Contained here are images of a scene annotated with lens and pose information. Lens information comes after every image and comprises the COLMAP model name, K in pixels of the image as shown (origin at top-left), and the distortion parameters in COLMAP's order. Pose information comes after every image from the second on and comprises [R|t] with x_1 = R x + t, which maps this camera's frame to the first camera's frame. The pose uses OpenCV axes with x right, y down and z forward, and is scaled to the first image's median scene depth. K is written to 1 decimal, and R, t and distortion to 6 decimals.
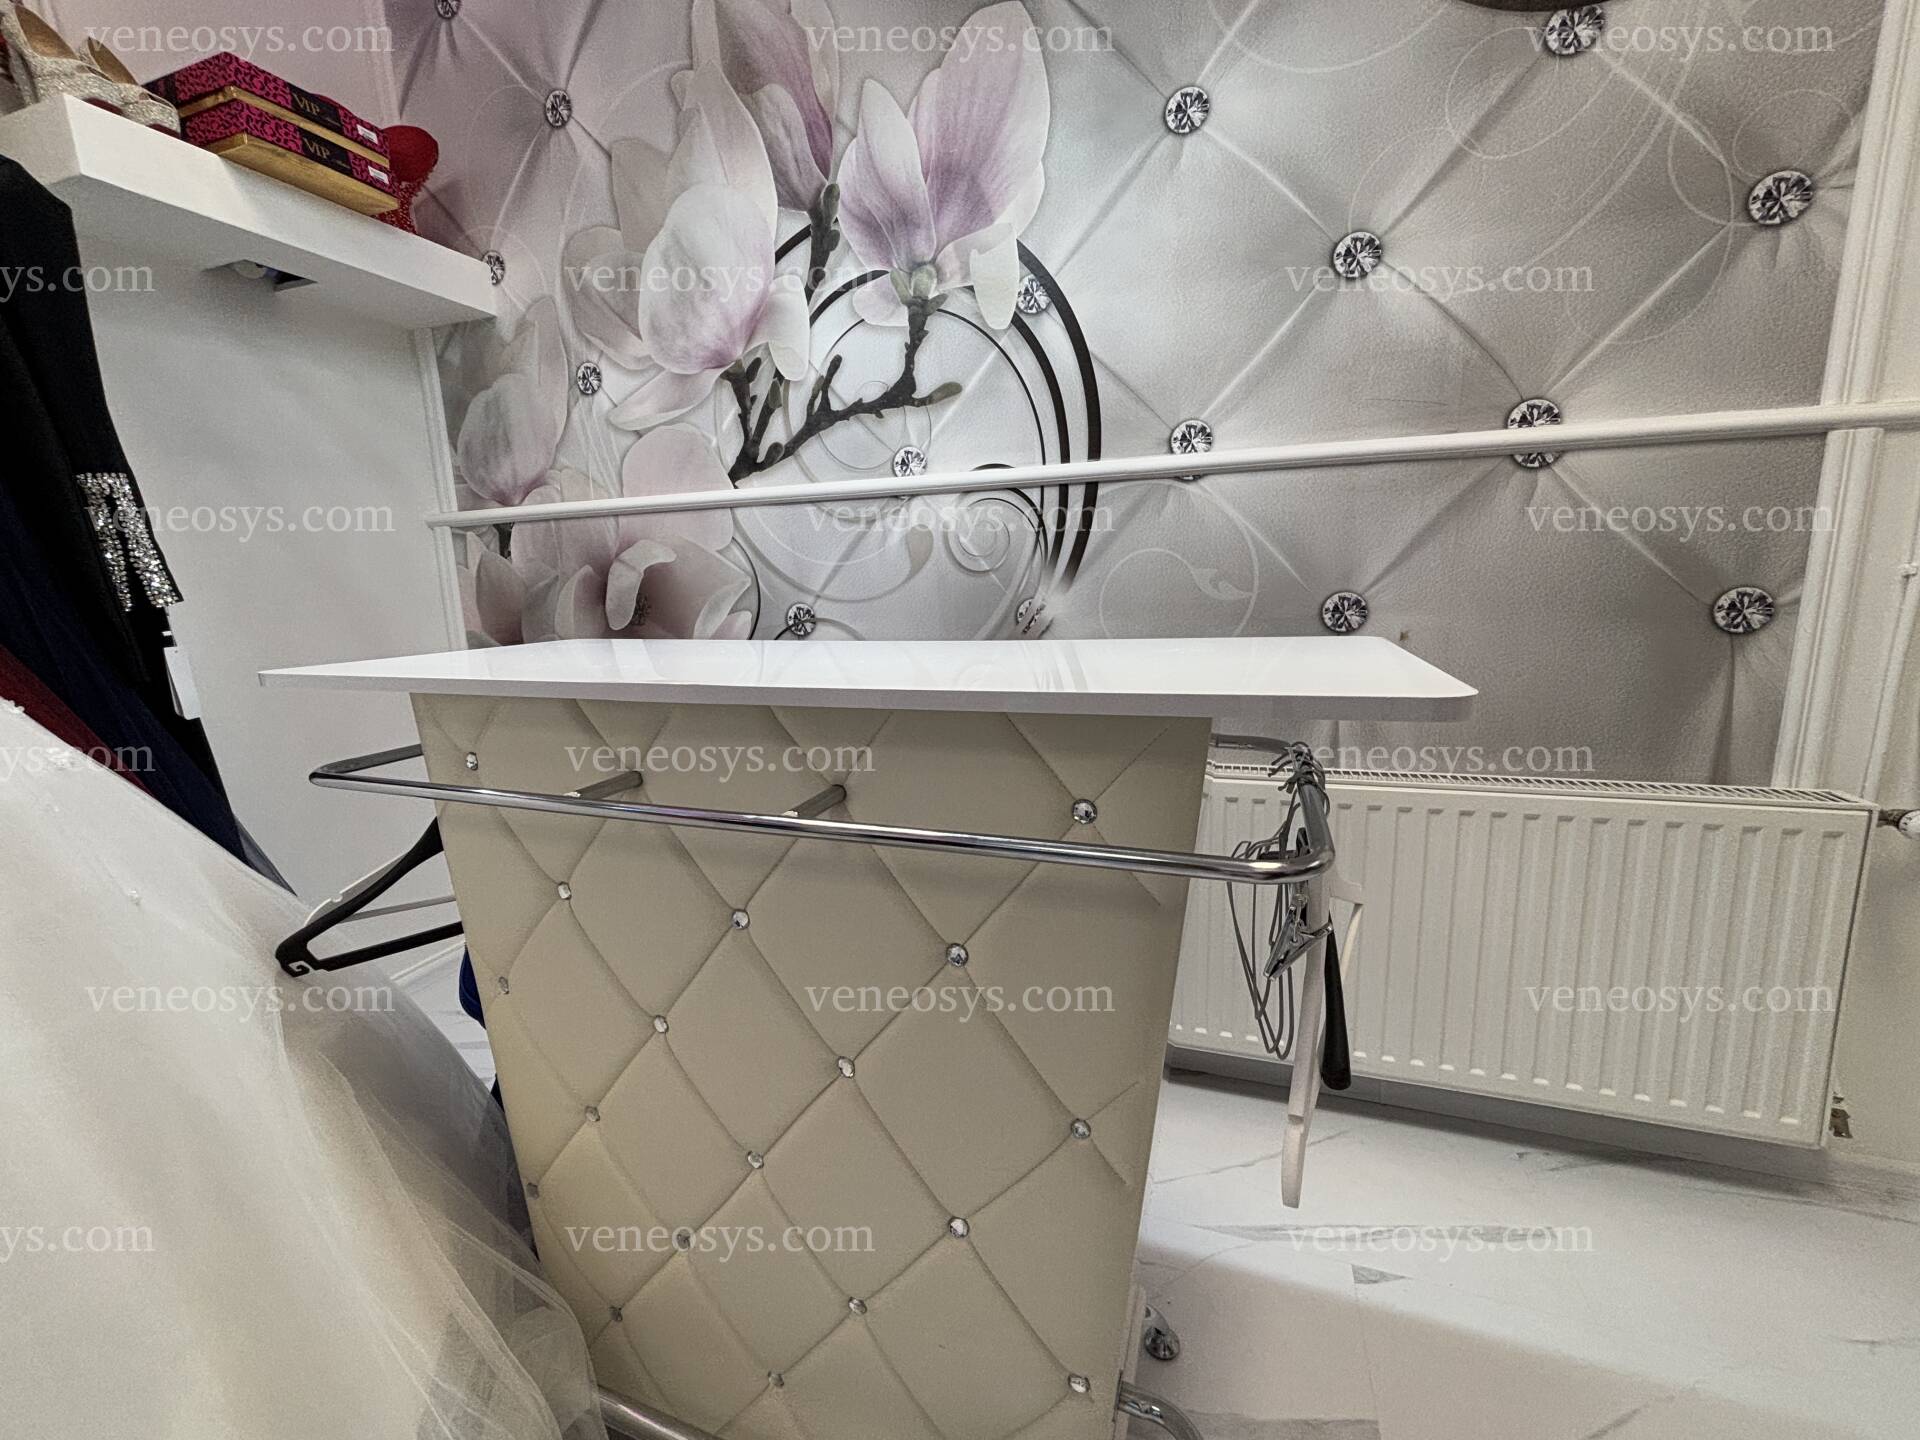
lens RADIAL K [[782.2, 0, 959.2], [0, 782.2, 715.8], [0, 0, 1]] dist [0.002255, -0.000333]
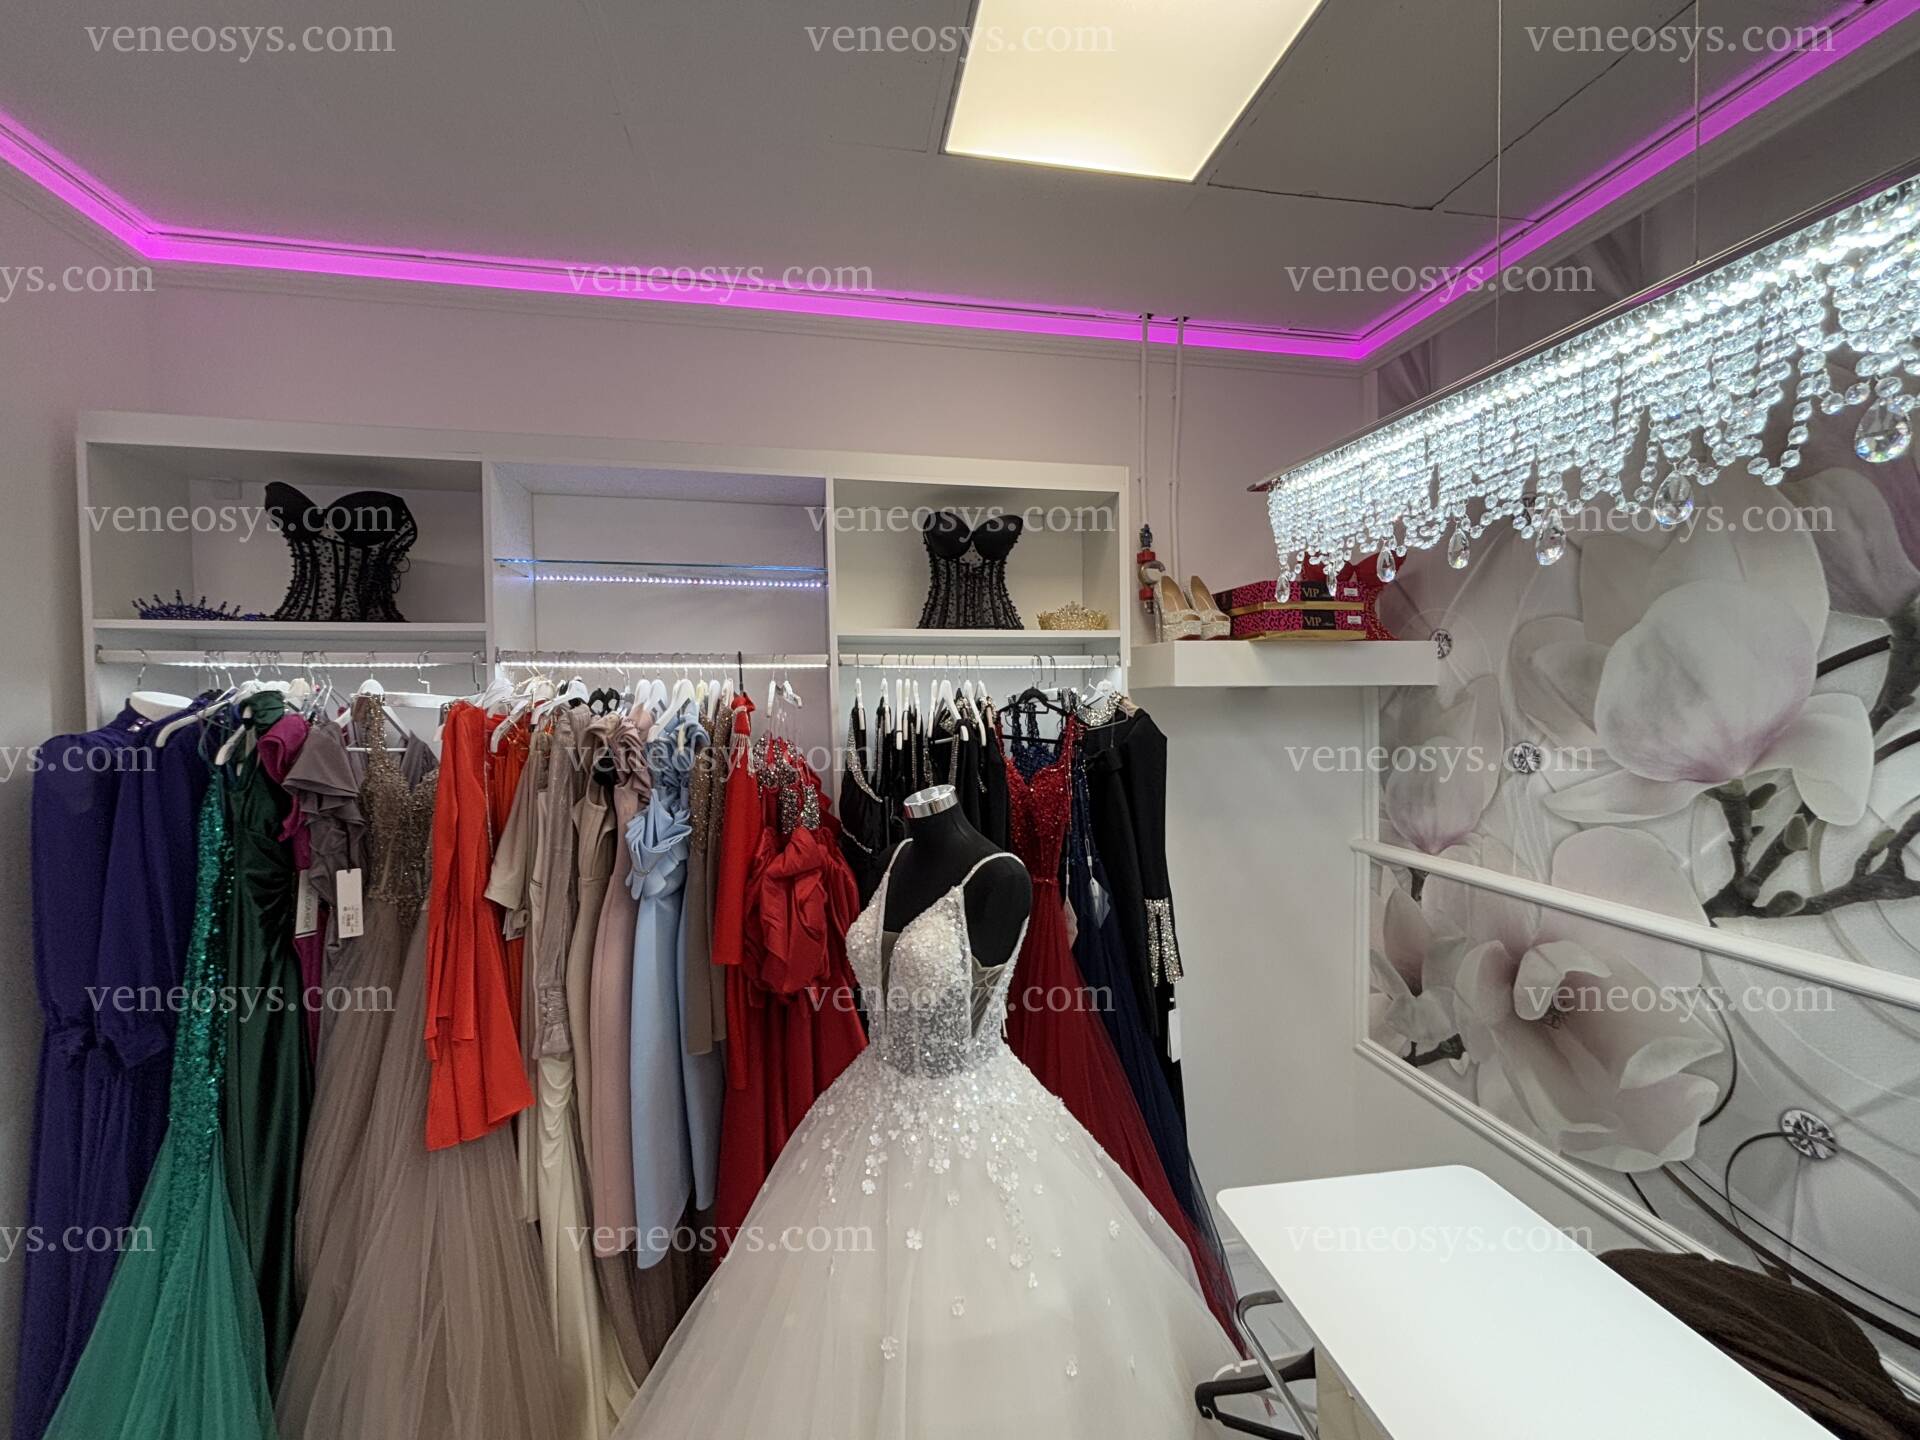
lens RADIAL K [[777.3, 0, 956.3], [0, 777.3, 717.9], [0, 0, 1]] dist [-0.000259, 0.000036]
pose [[0.492727, 0.049151, -0.868795, 0.015927], [-0.158144, 0.986835, -0.033861, -0.377418], [0.855693, 0.154079, 0.494013, -0.101892]]
